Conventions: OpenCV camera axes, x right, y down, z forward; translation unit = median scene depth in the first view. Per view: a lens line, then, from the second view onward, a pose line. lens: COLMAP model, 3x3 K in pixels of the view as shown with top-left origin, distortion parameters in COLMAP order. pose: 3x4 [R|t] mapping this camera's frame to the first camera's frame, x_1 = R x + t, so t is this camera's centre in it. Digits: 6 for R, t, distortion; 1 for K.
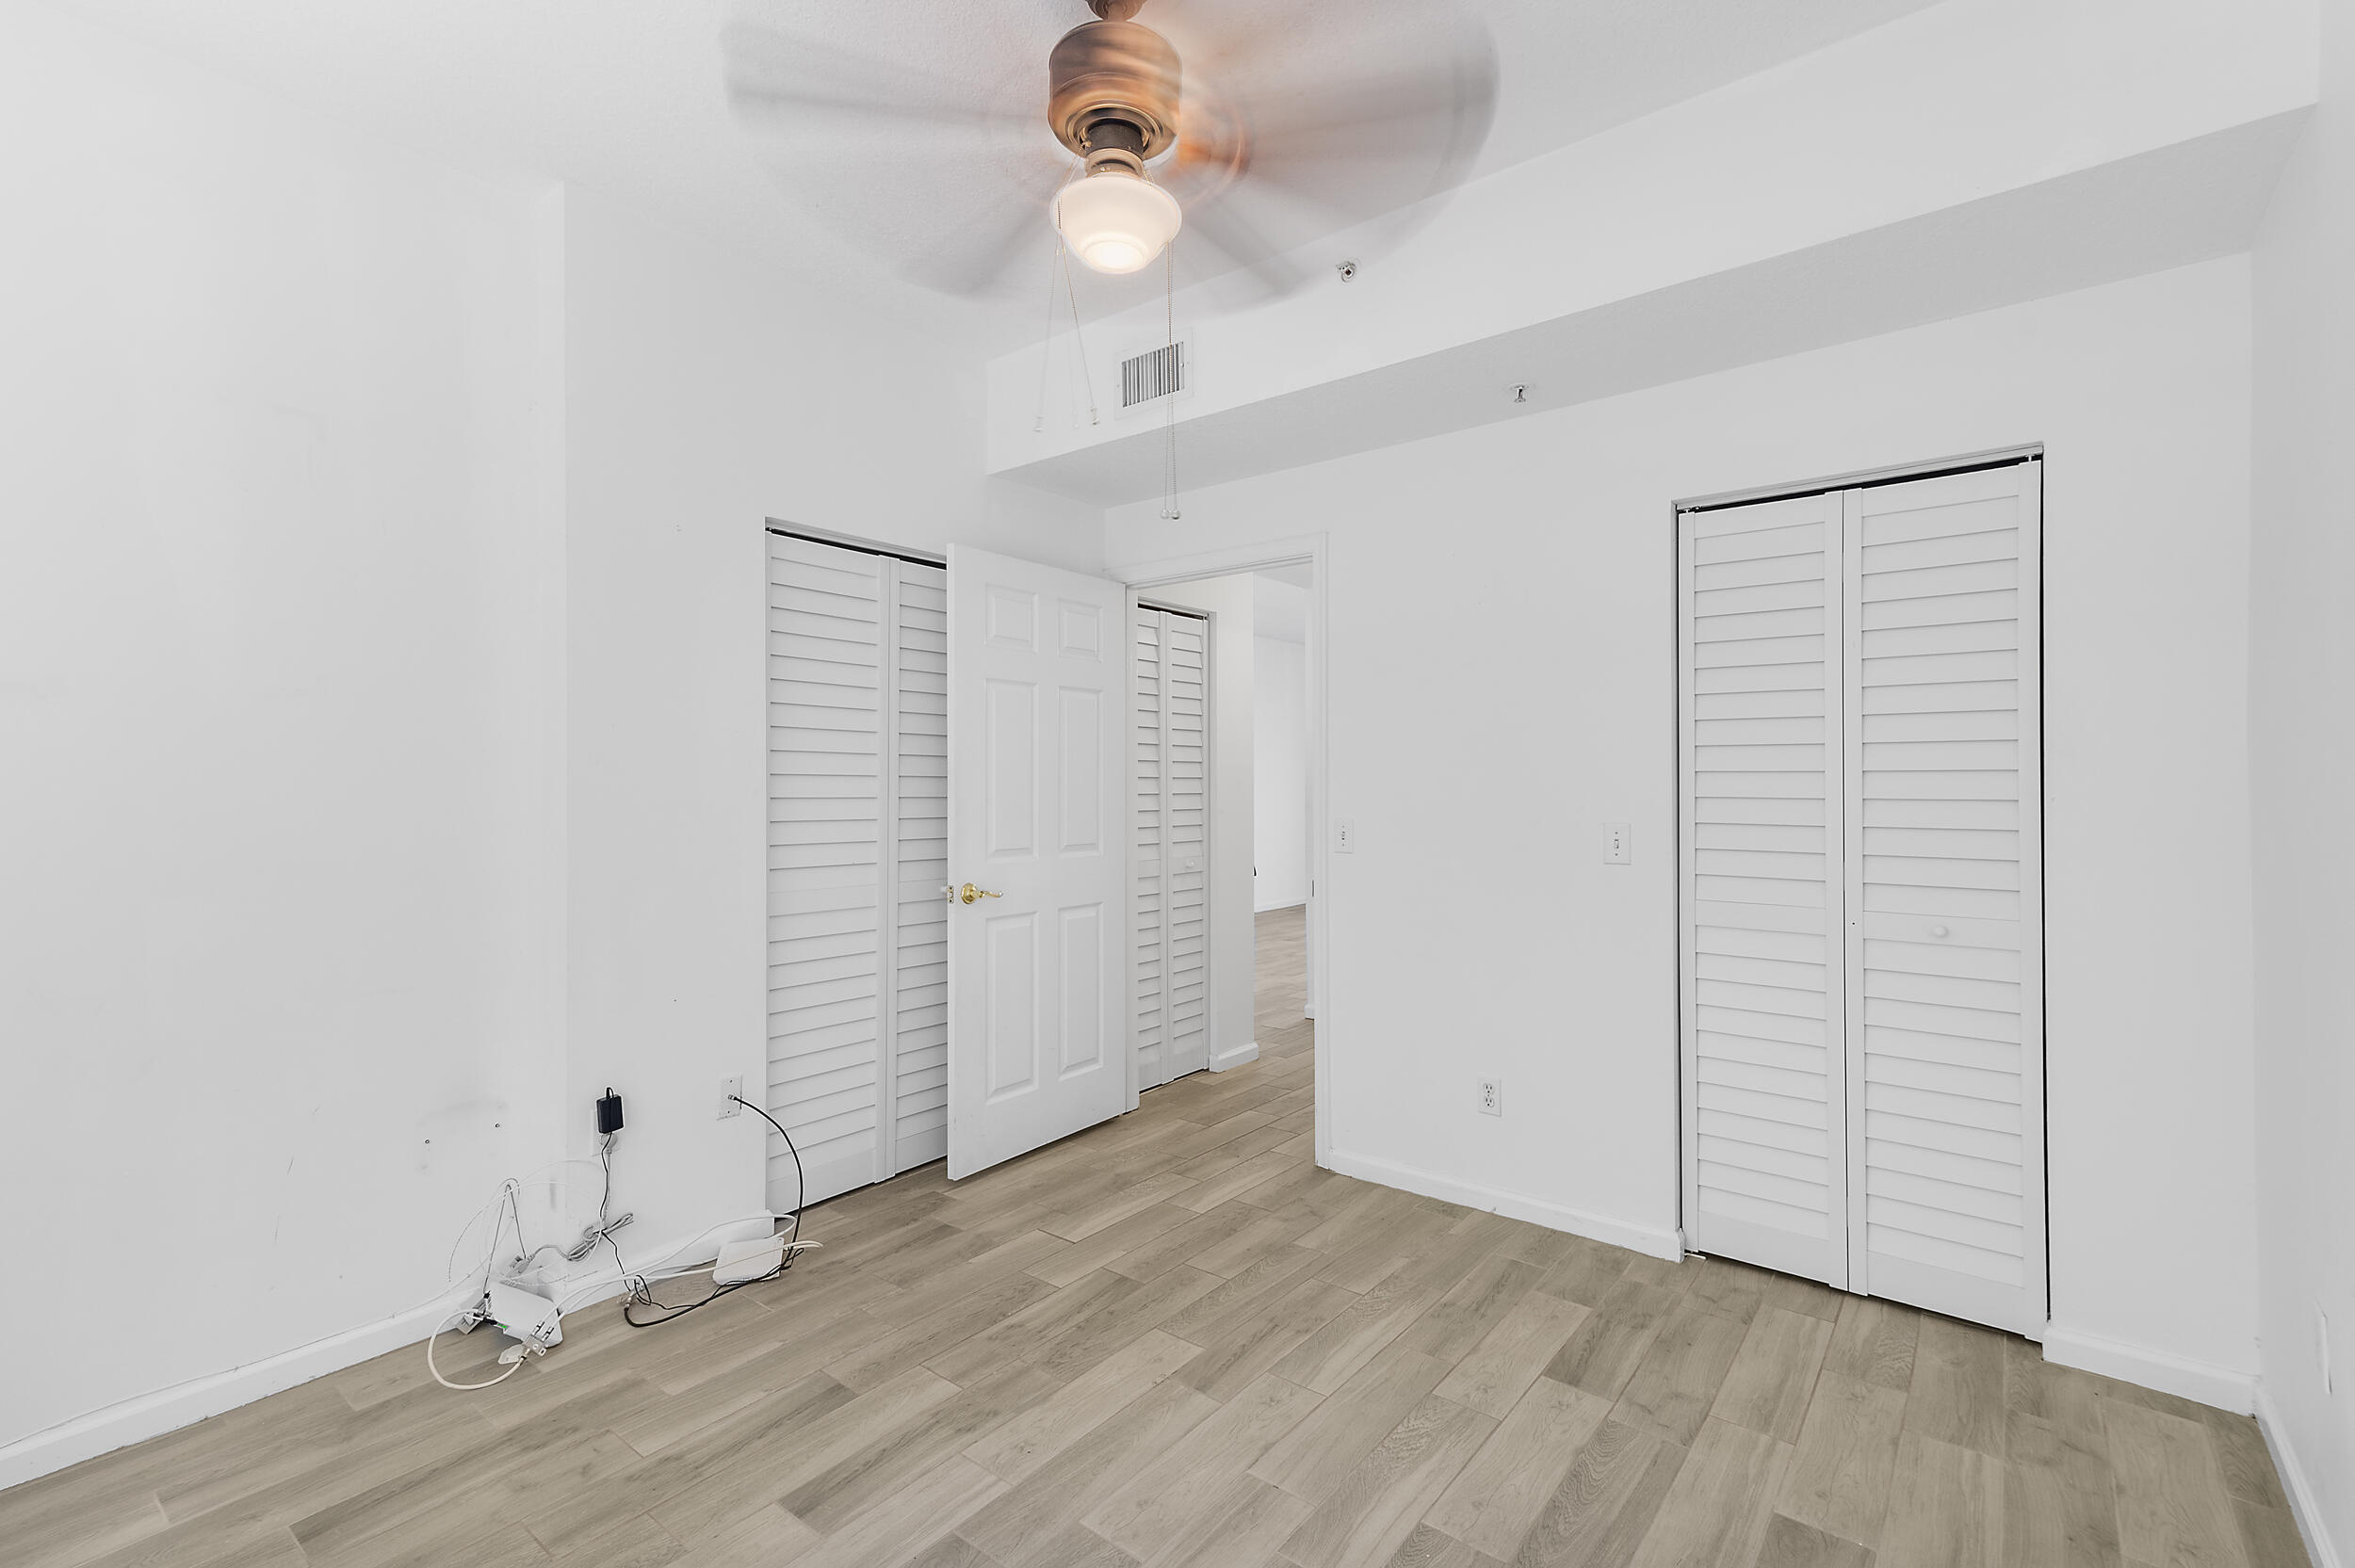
lens RADIAL K [[1074.6, 0, 1168.9], [0, 1074.6, 779.2], [0, 0, 1]] dist [0.019551, -0.002127]
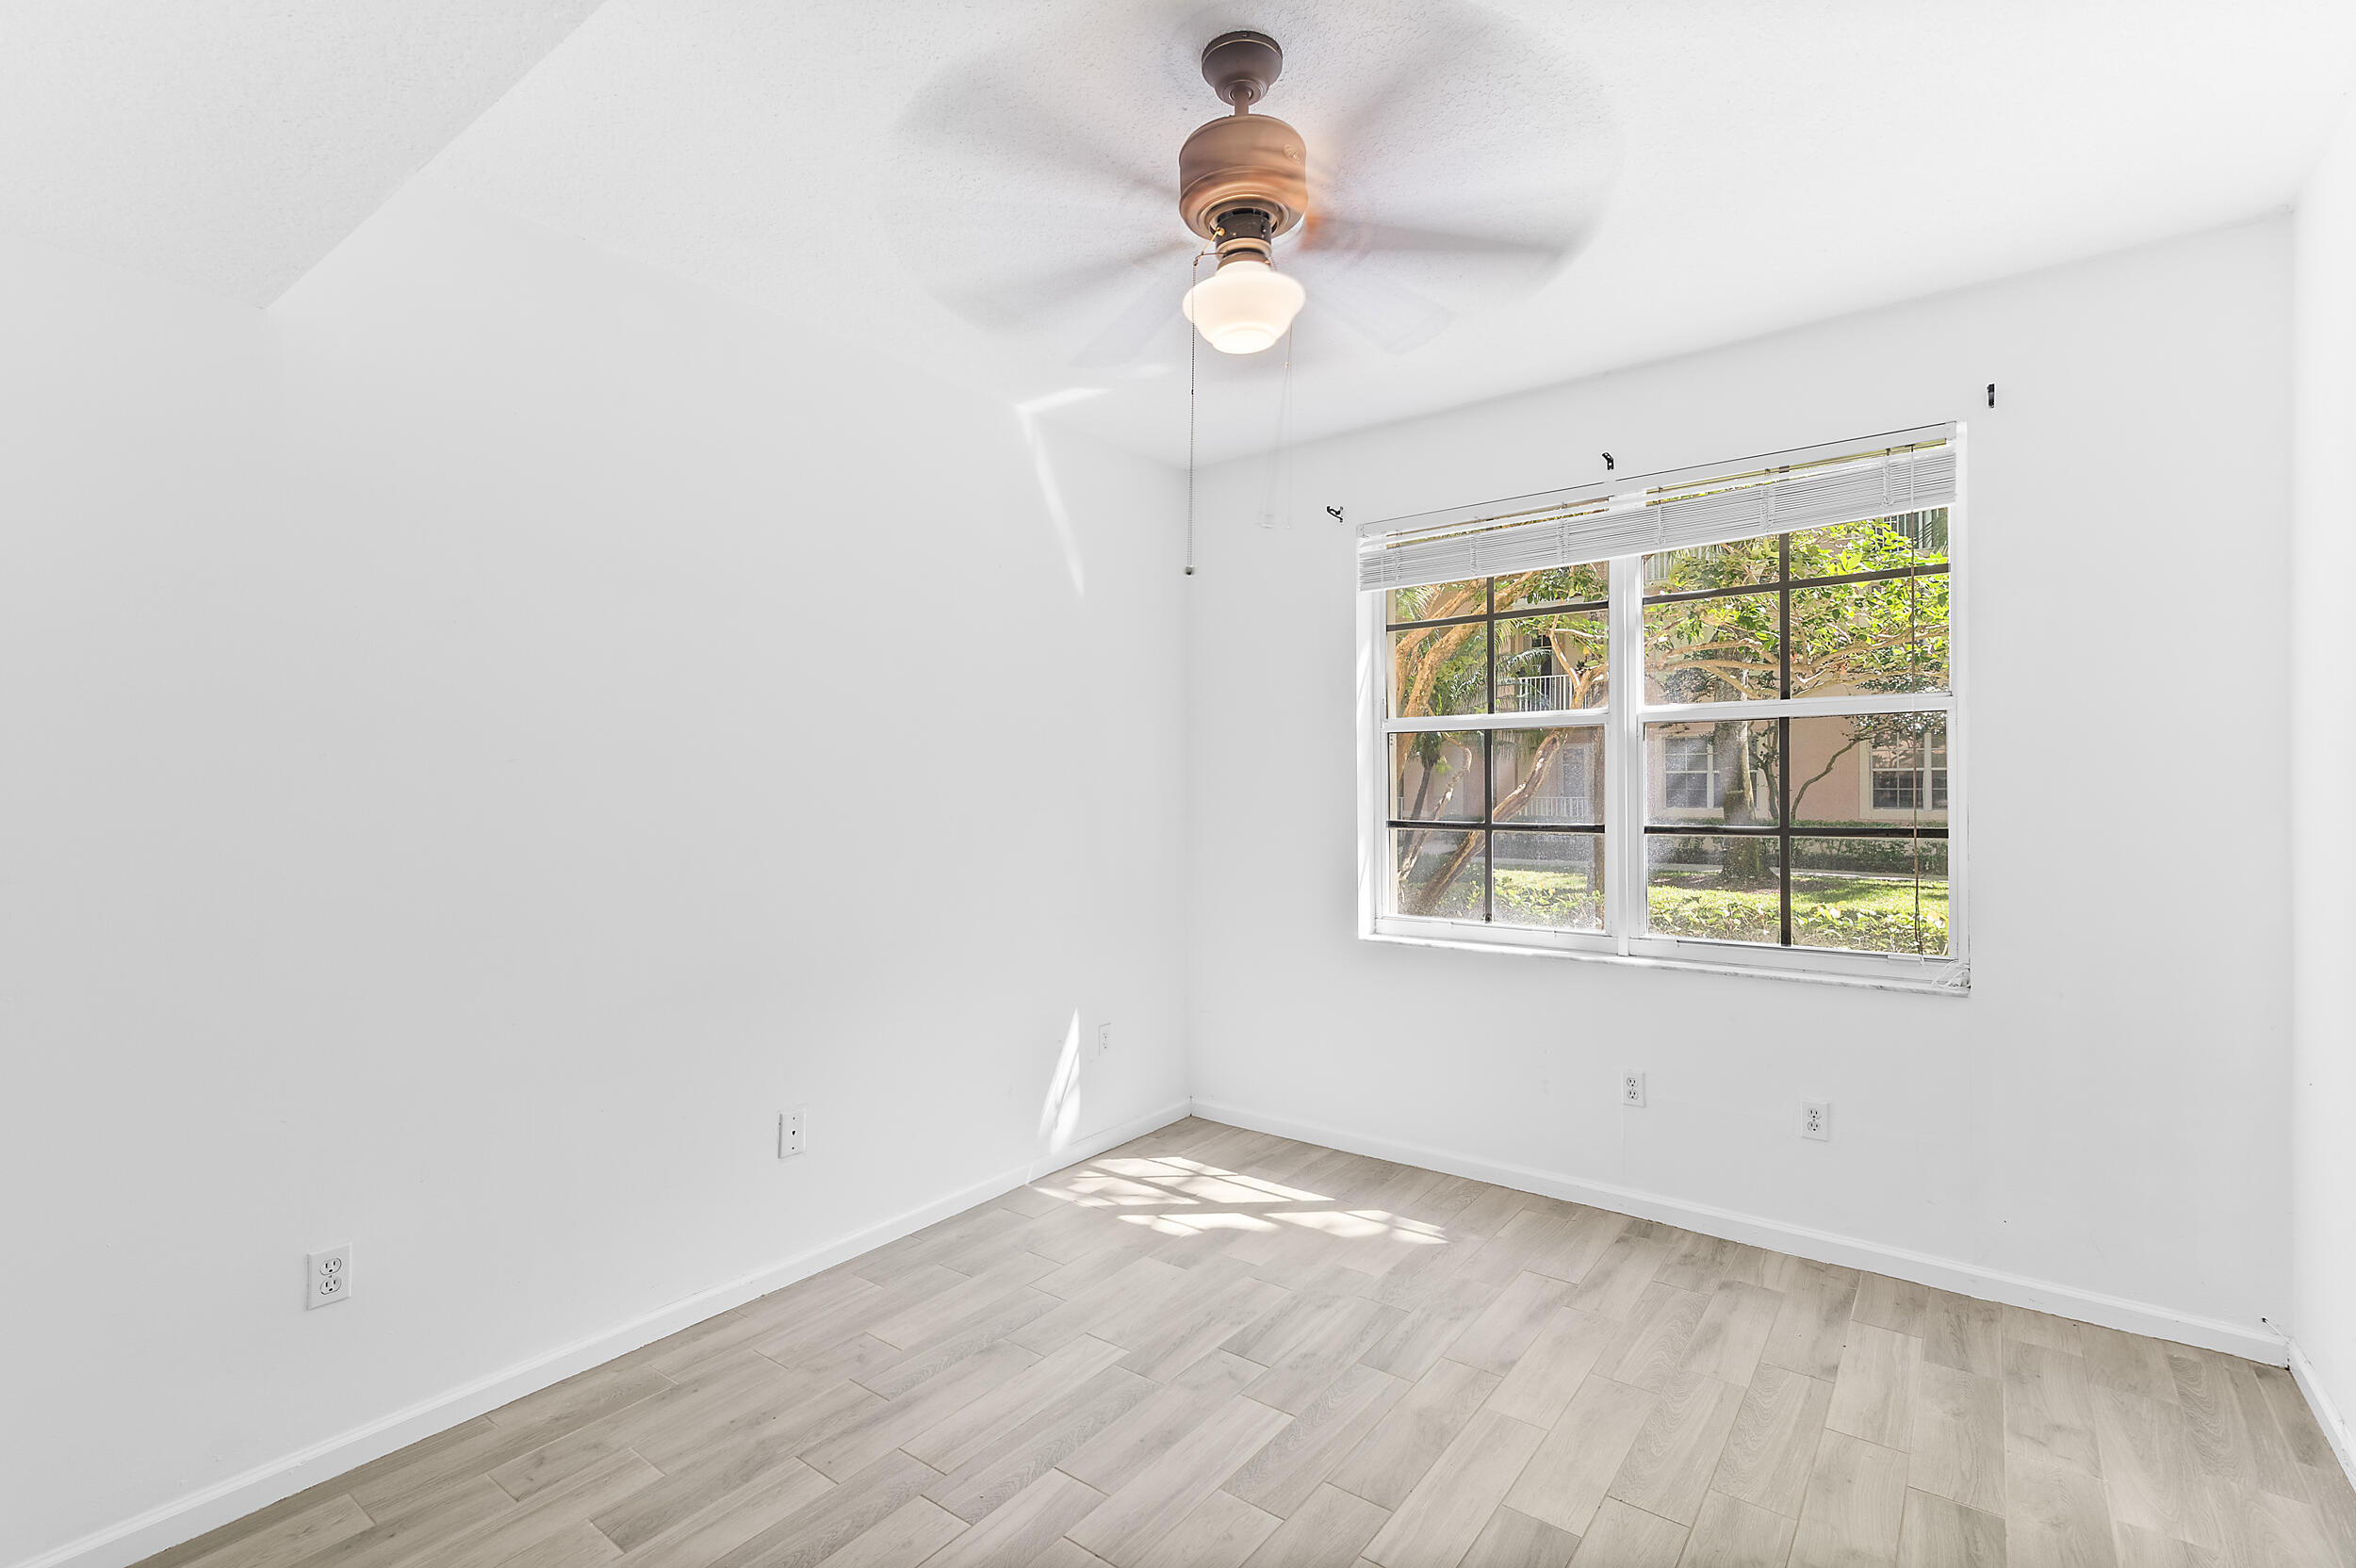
lens RADIAL K [[1075.2, 0, 1179.7], [0, 1075.2, 785.4], [0, 0, 1]] dist [0.019551, -0.002127]
pose [[-0.999776, 0.011007, -0.018102, 0.027307], [0.011045, 0.999937, -0.001970, -0.048981], [0.018079, -0.002169, -0.999834, 1.756487]]
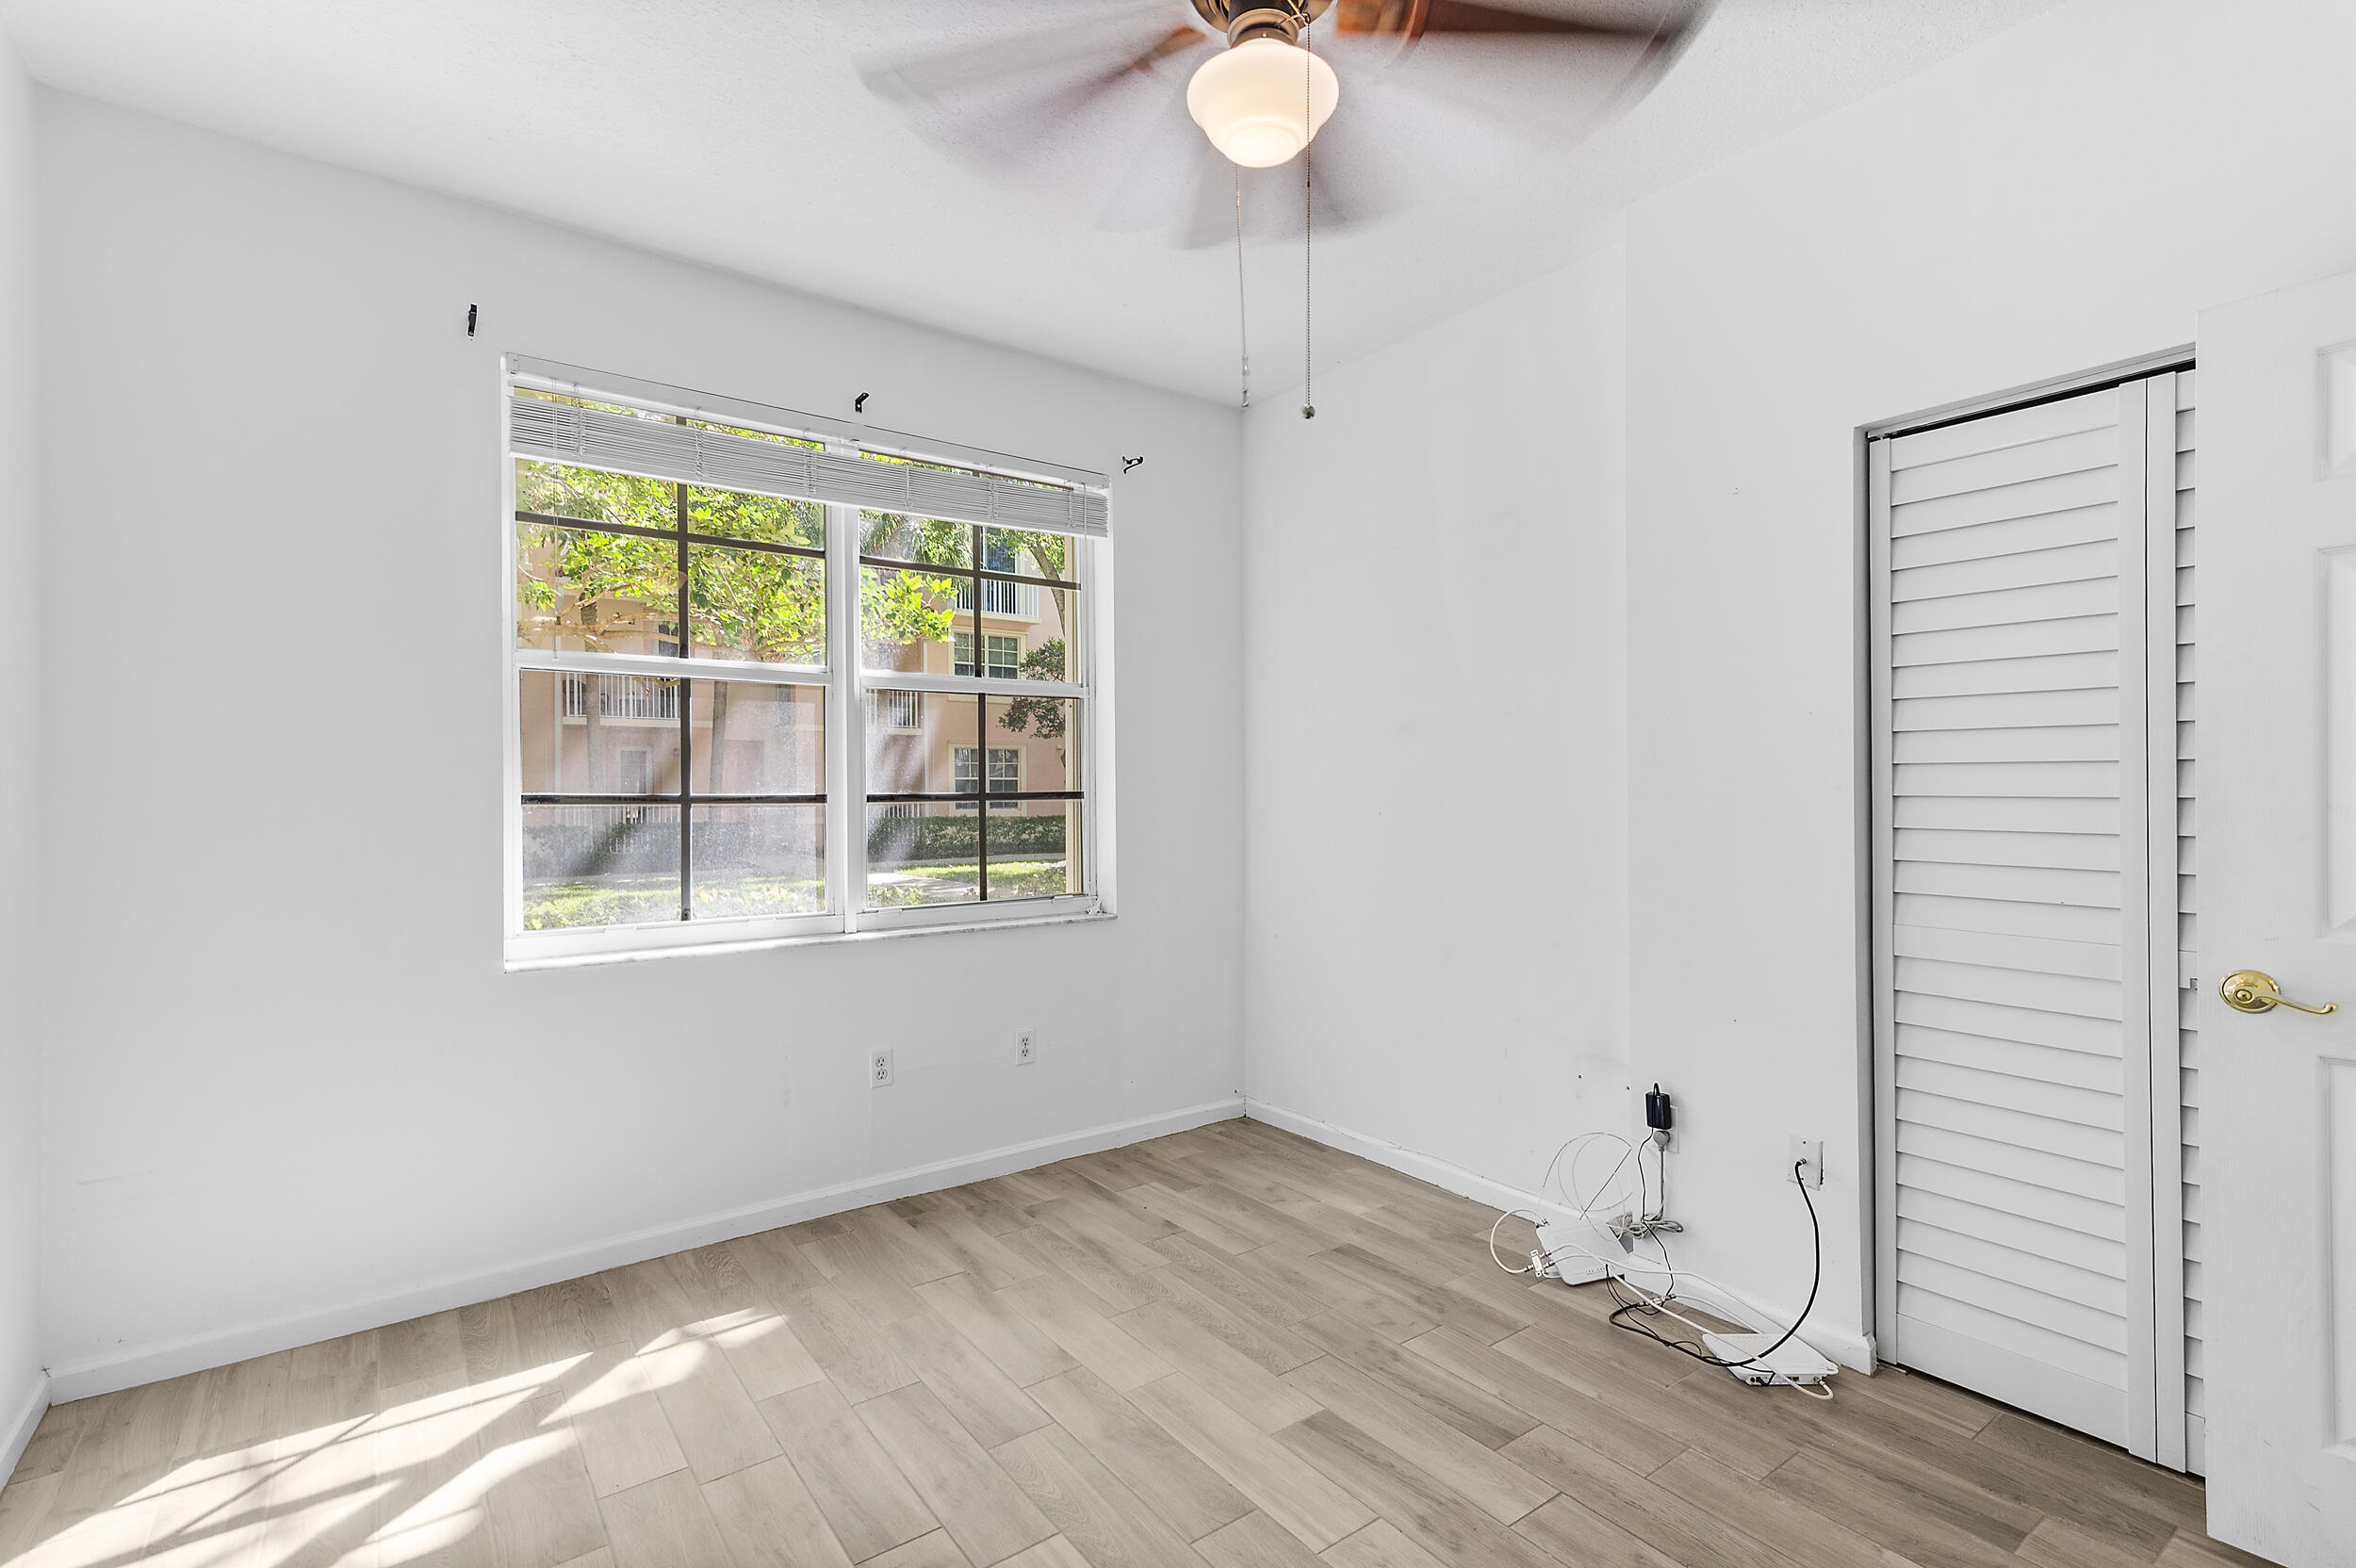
lens RADIAL K [[1075.2, 0, 1171.2], [0, 1075.2, 789.7], [0, 0, 1]] dist [0.019551, -0.002127]
pose [[-0.266554, 0.002841, -0.963816, 0.668314], [0.008447, 0.999964, 0.000611, 0.011551], [0.963783, -0.007979, -0.266568, 0.993578]]
